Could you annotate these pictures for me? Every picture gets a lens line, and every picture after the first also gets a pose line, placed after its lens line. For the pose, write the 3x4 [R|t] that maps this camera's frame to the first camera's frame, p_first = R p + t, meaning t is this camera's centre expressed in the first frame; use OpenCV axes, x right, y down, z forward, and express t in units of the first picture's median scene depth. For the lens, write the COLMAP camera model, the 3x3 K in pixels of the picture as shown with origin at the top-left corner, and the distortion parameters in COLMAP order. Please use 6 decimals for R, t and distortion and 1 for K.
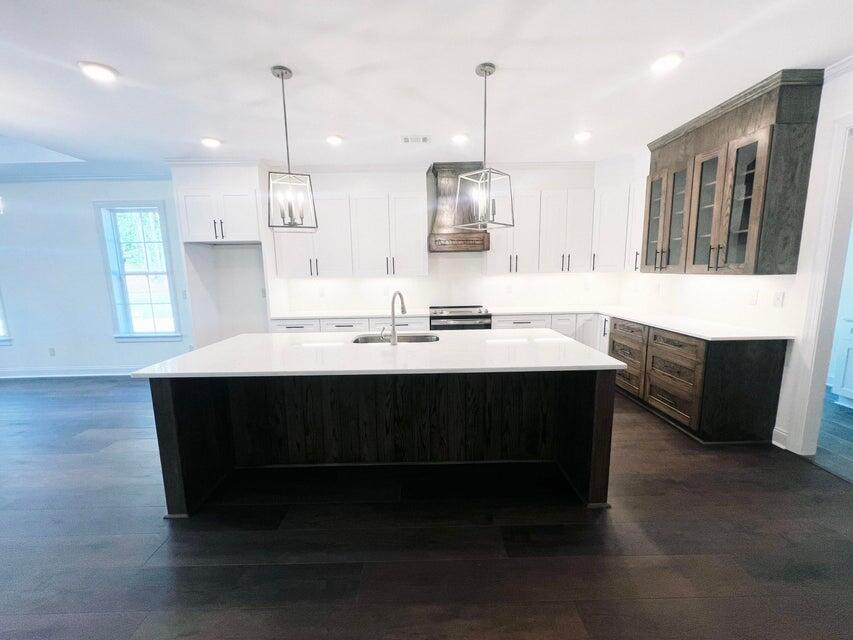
lens RADIAL K [[341.6, 0, 425.0], [0, 341.6, 321.2], [0, 0, 1]] dist [-0.005934, 0.001581]
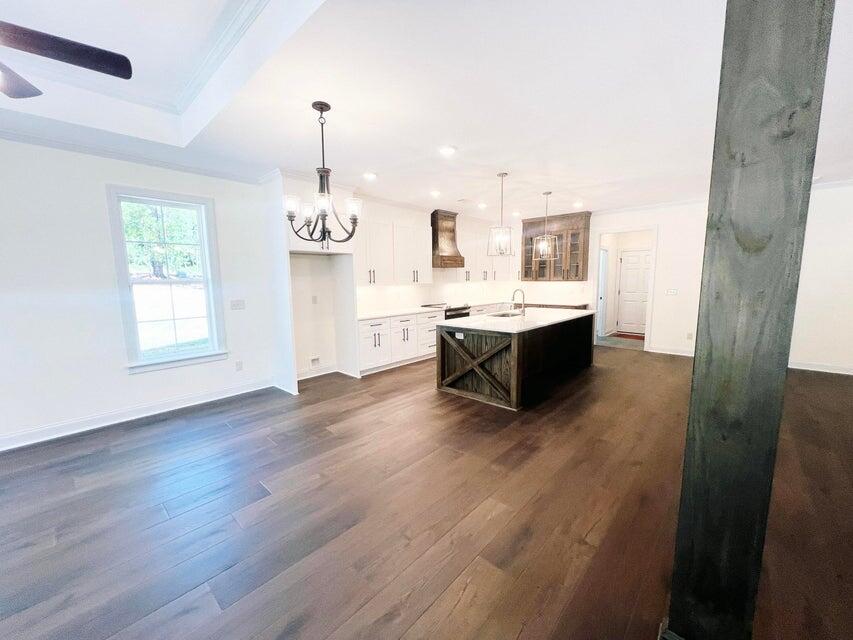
lens RADIAL K [[341.6, 0, 427.2], [0, 341.6, 321.8], [0, 0, 1]] dist [-0.005934, 0.001581]
pose [[0.683616, -0.082765, 0.725134, -1.178083], [0.111211, 0.993760, 0.008582, 0.016542], [-0.721319, 0.074776, 0.688554, 0.022689]]
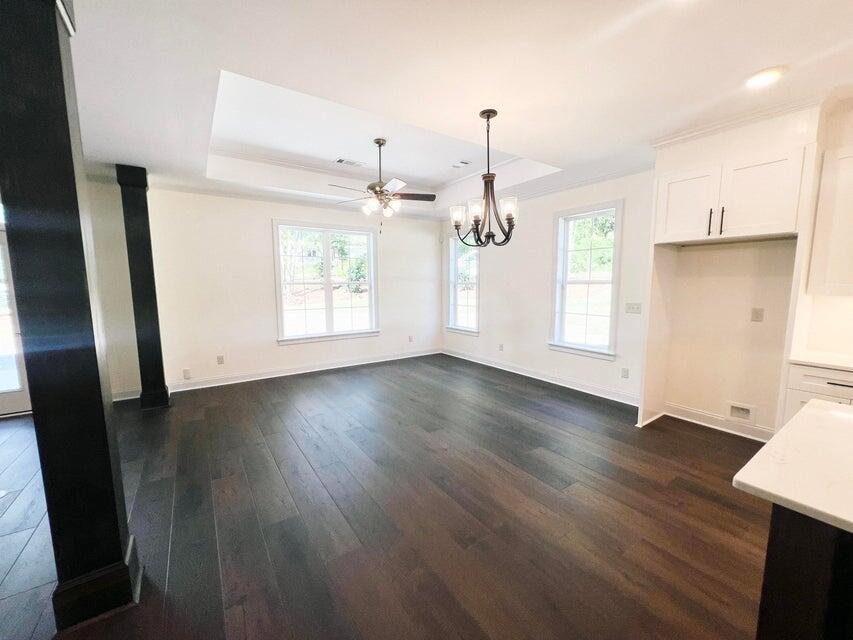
lens RADIAL K [[341.6, 0, 424.5], [0, 341.6, 319.3], [0, 0, 1]] dist [-0.005934, 0.001581]
pose [[0.550731, 0.105828, -0.827947, -0.330264], [-0.132251, 0.990463, 0.038630, -0.019523], [0.824139, 0.088222, 0.559474, 0.136146]]
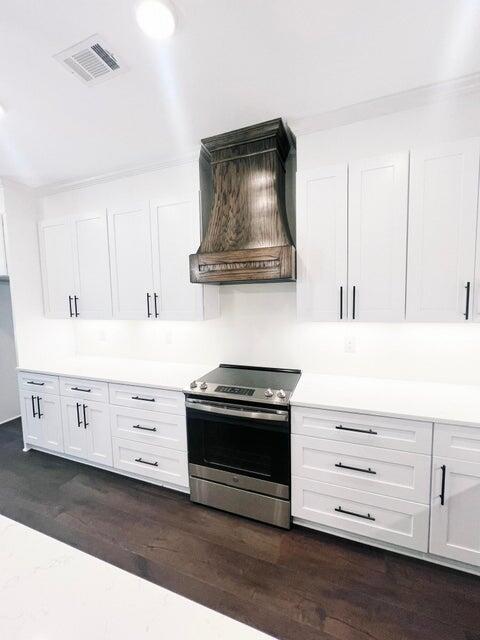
lens RADIAL K [[256.3, 0, 240.2], [0, 256.3, 318.0], [0, 0, 1]] dist [-0.005934, 0.001581]
pose [[0.933502, 0.026542, -0.357590, 0.267646], [-0.049874, 0.997174, -0.056184, -0.125217], [0.355088, 0.070282, 0.932187, 0.630182]]
